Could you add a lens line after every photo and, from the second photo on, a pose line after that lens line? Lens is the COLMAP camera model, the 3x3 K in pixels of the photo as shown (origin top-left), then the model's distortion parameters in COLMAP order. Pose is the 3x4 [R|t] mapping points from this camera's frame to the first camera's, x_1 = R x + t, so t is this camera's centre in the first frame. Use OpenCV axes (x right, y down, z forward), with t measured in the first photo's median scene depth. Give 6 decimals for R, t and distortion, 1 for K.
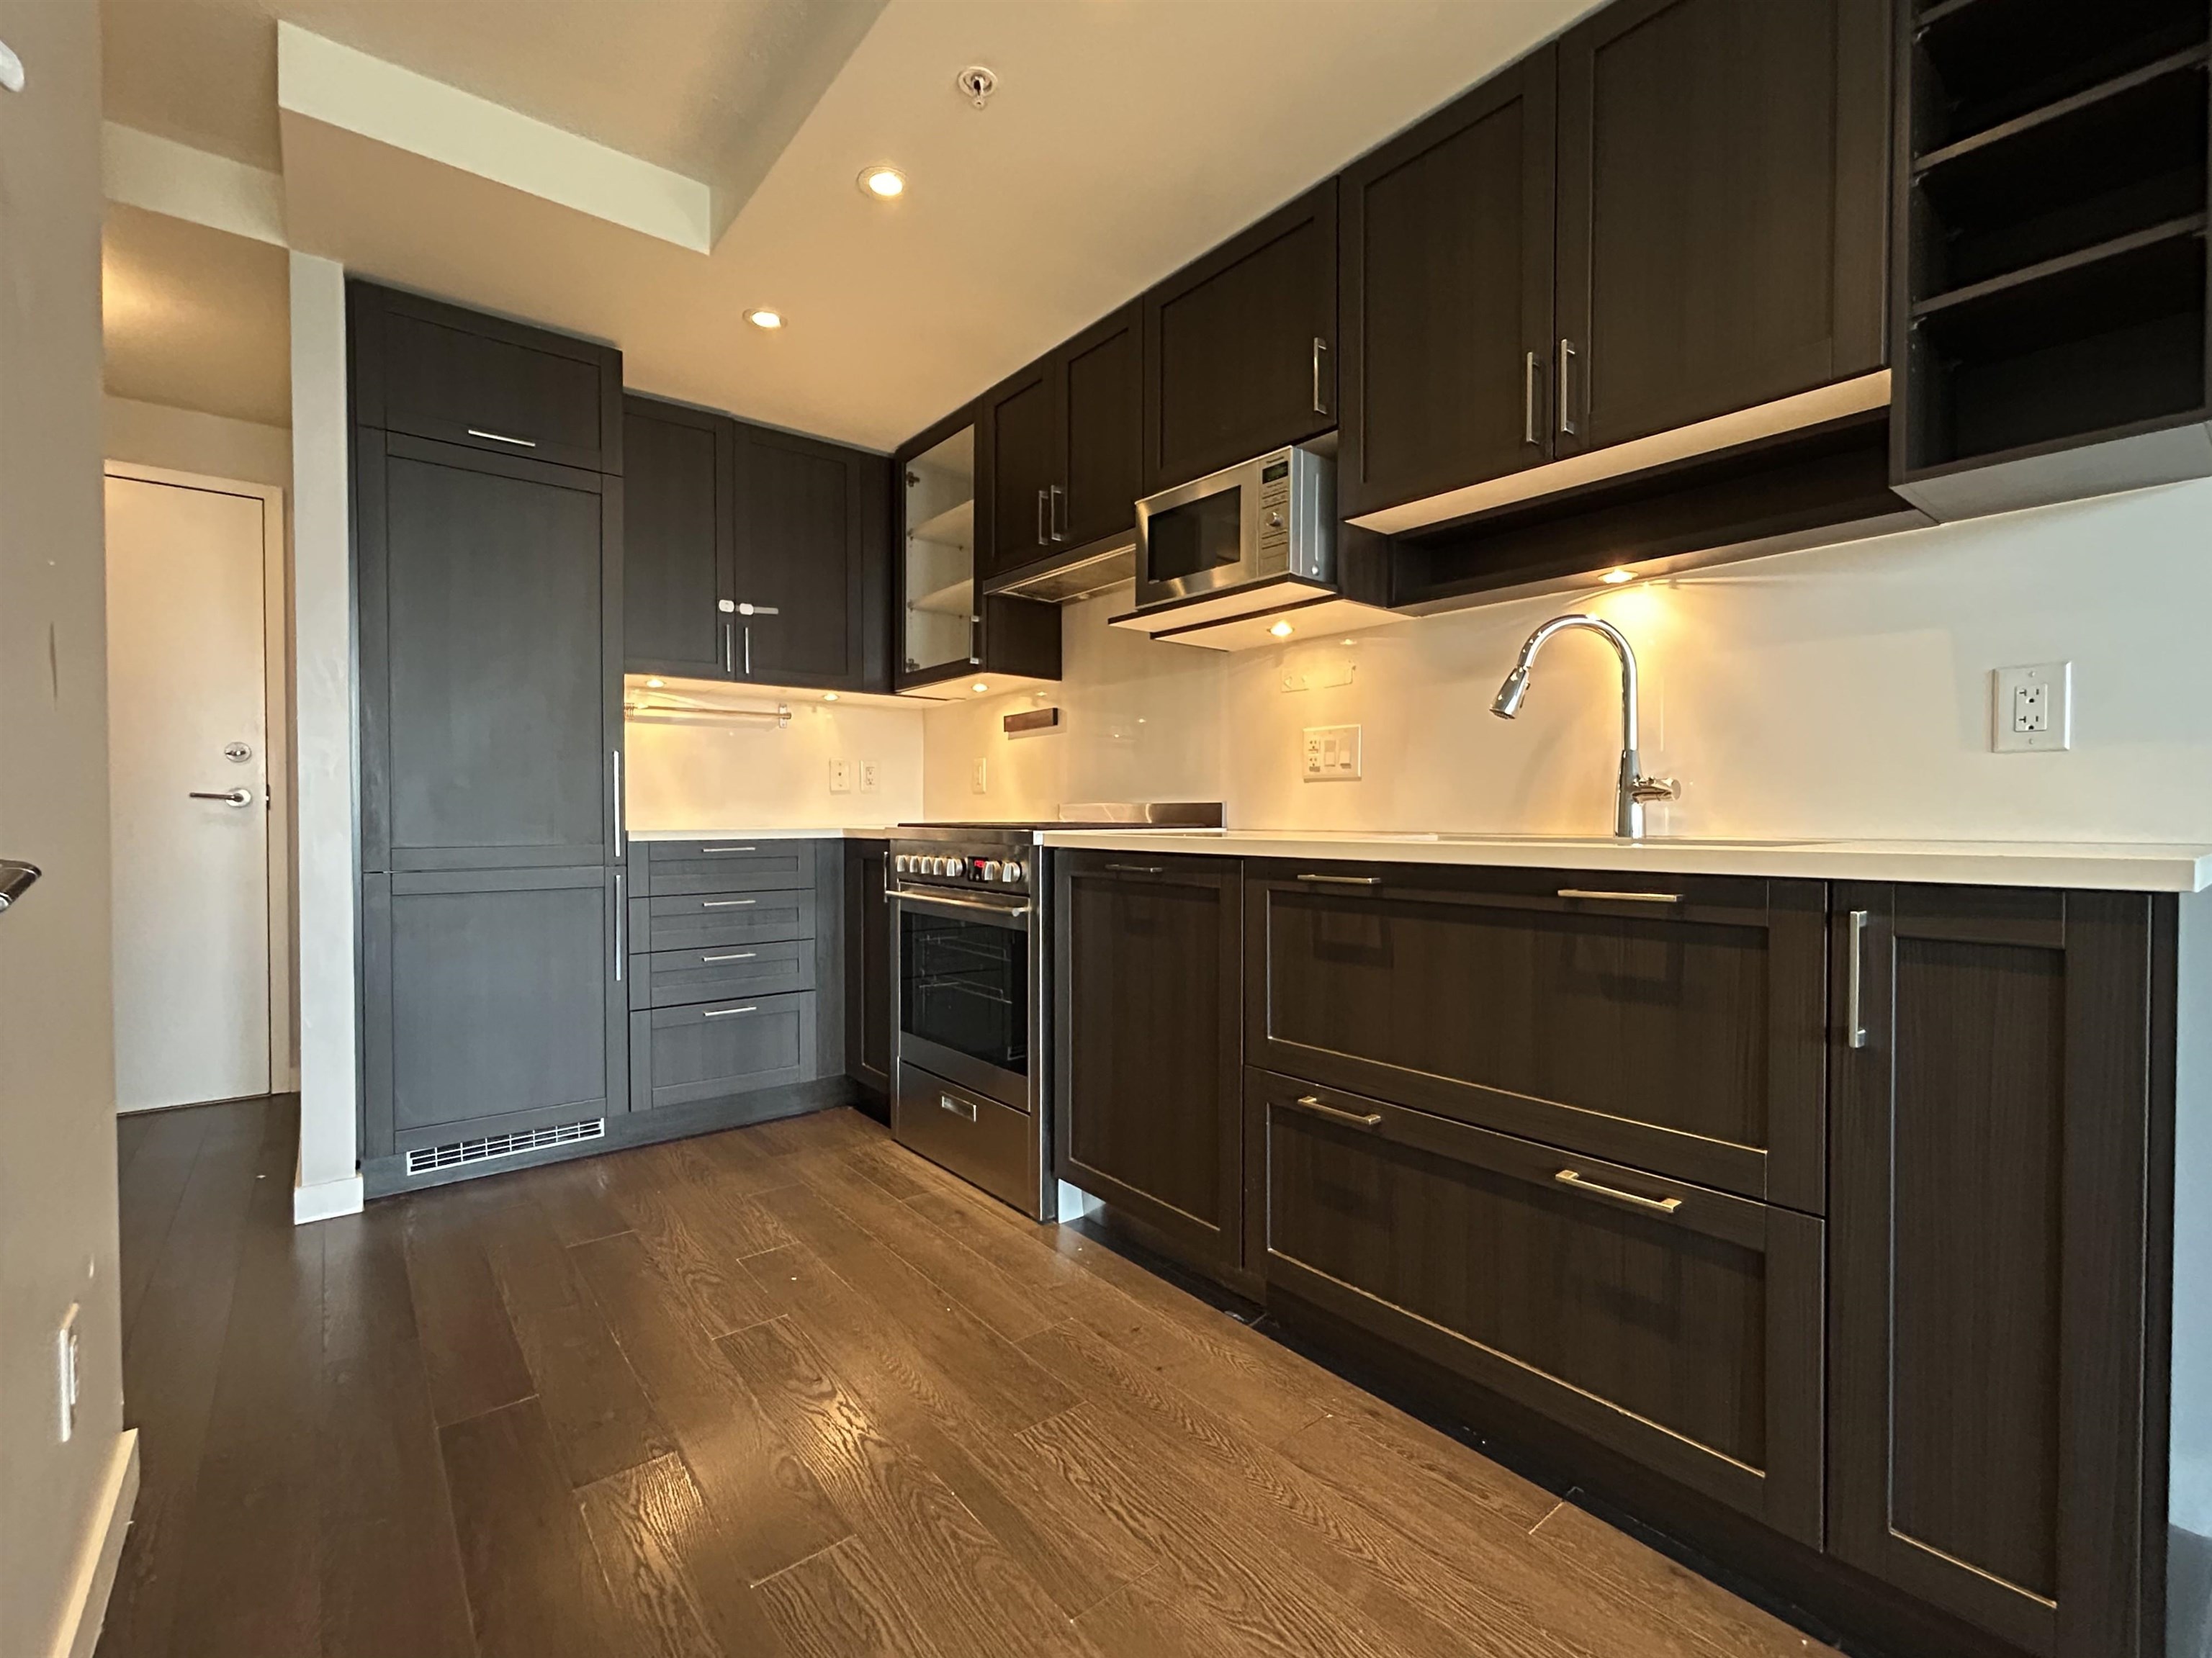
lens RADIAL K [[944.9, 0, 1005.7], [0, 944.9, 825.8], [0, 0, 1]] dist [0.000414, -0.000003]
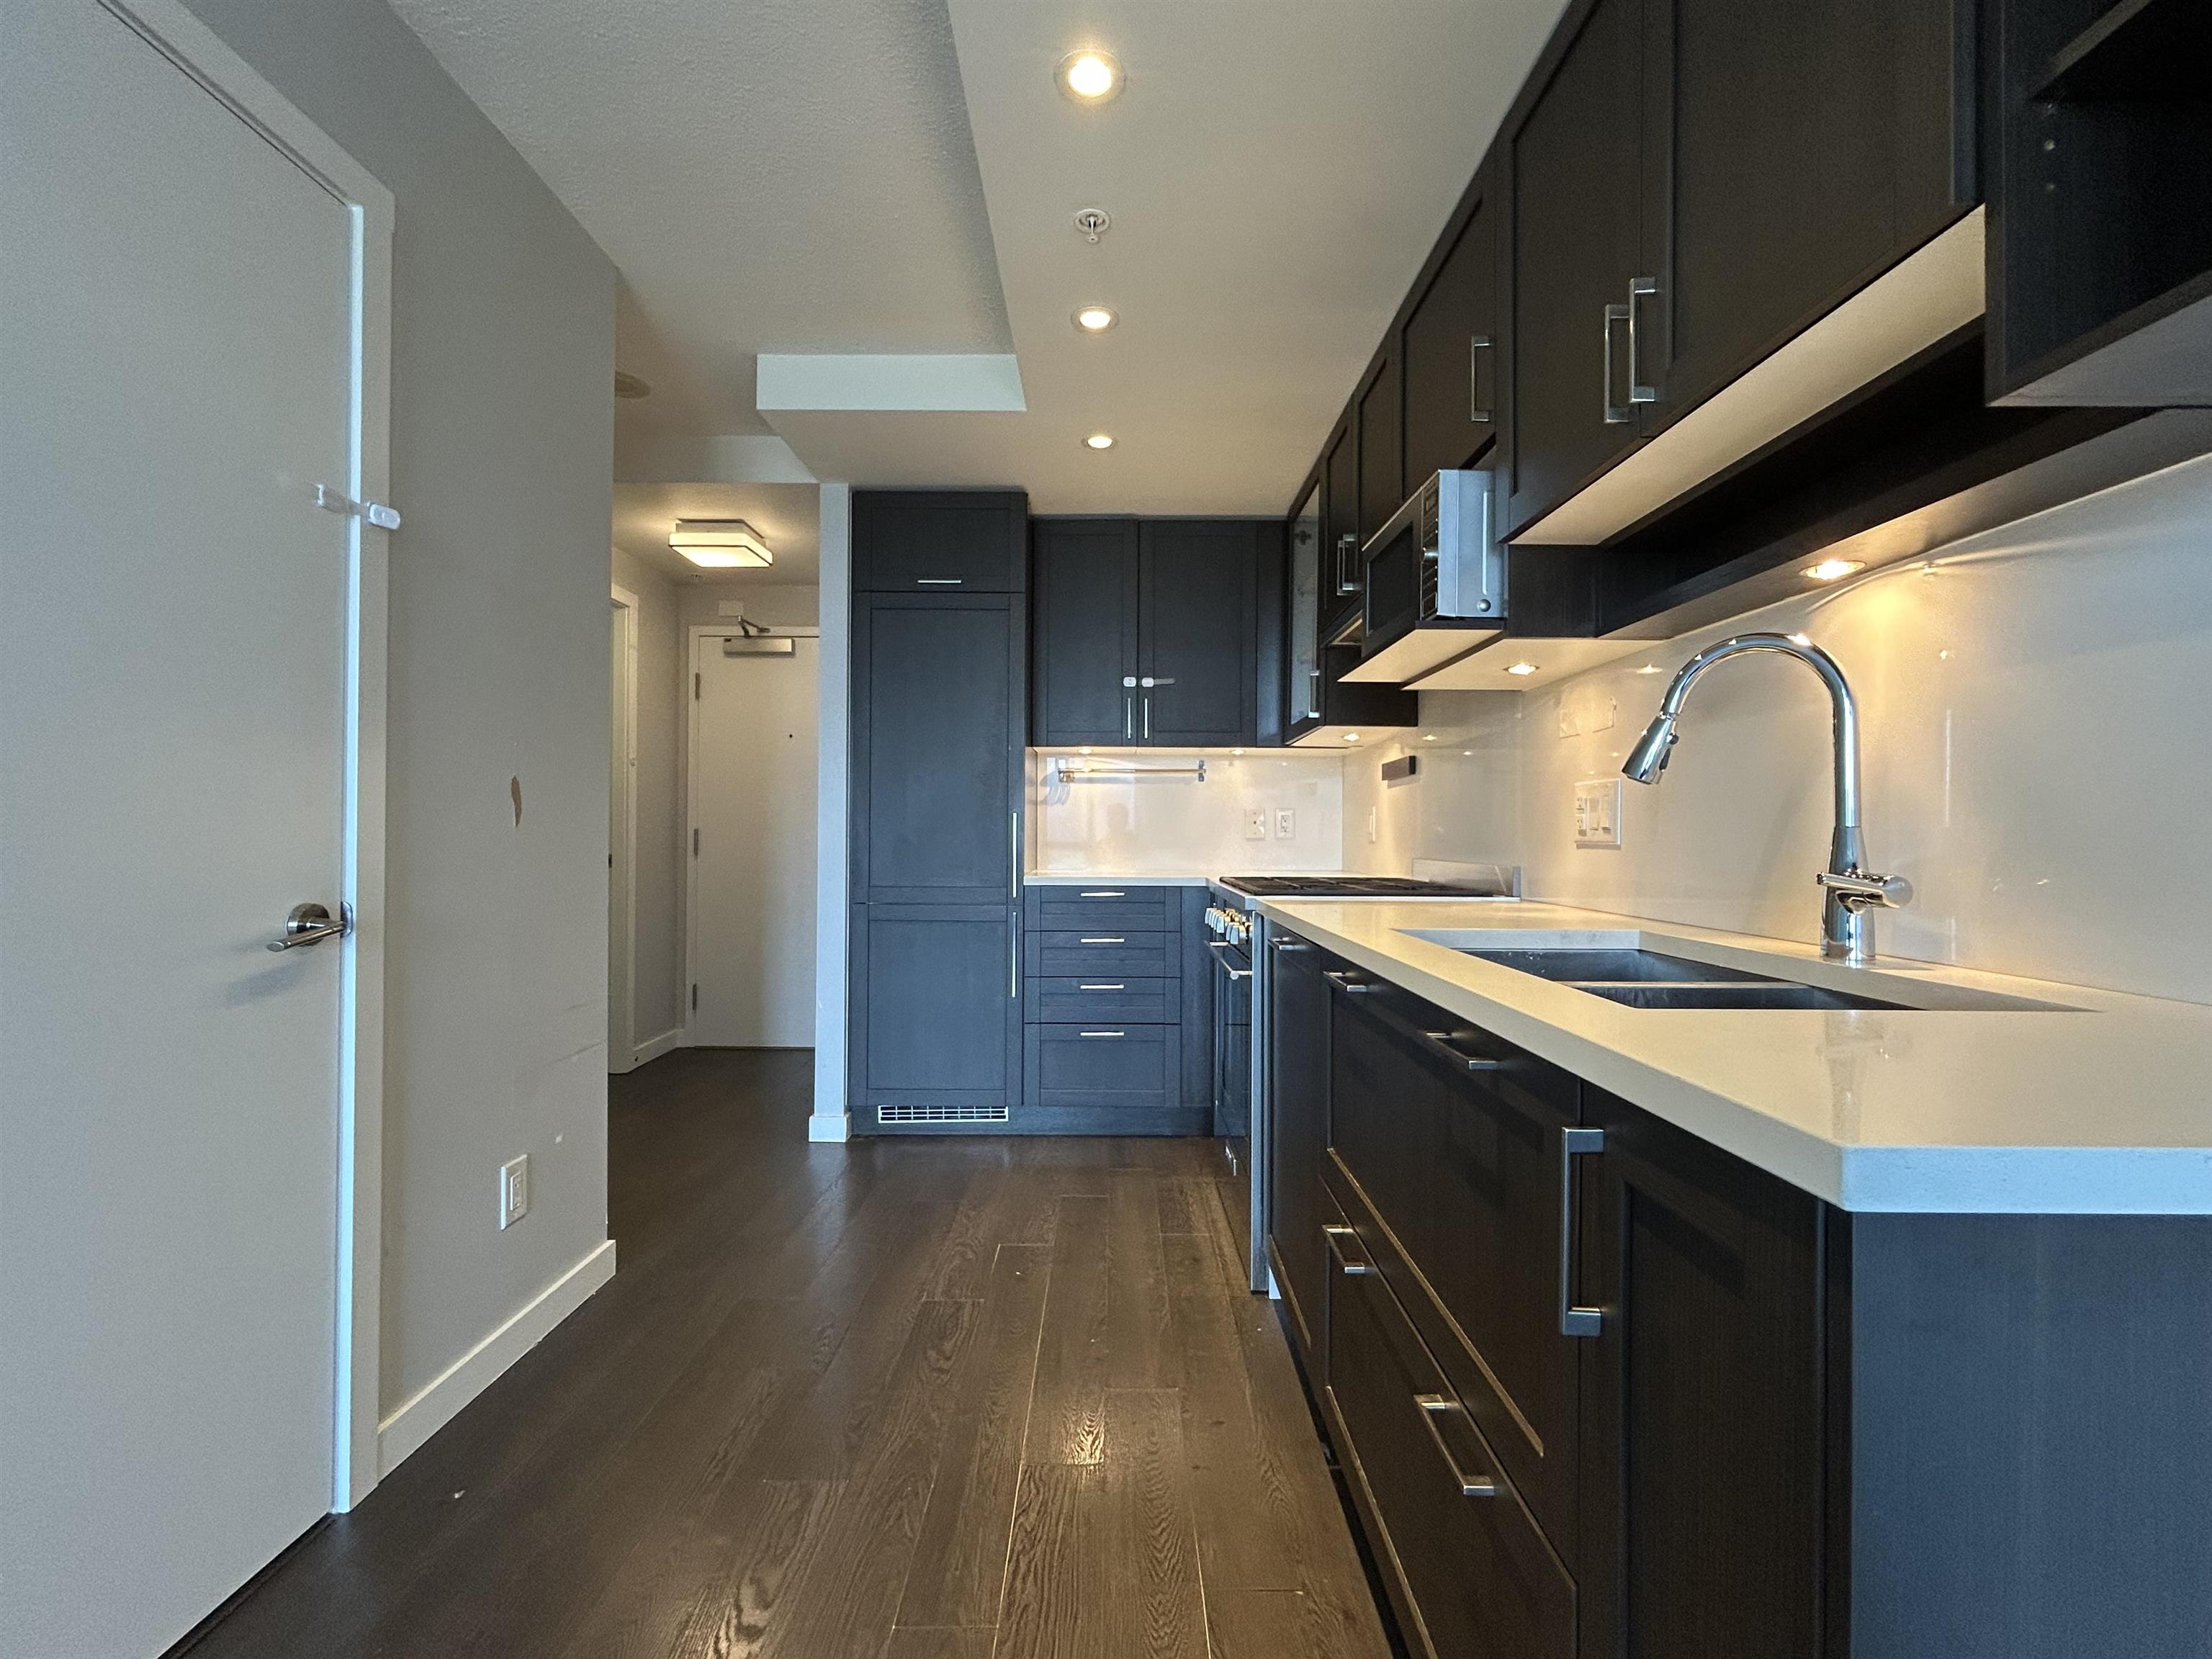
lens RADIAL K [[903.6, 0, 1106.0], [0, 903.6, 829.5], [0, 0, 1]] dist [0.010751, -0.000160]
pose [[0.805858, -0.001046, -0.592108, 0.405138], [-0.010314, 0.999822, -0.015802, -0.040797], [0.592019, 0.018841, 0.805704, 0.114420]]
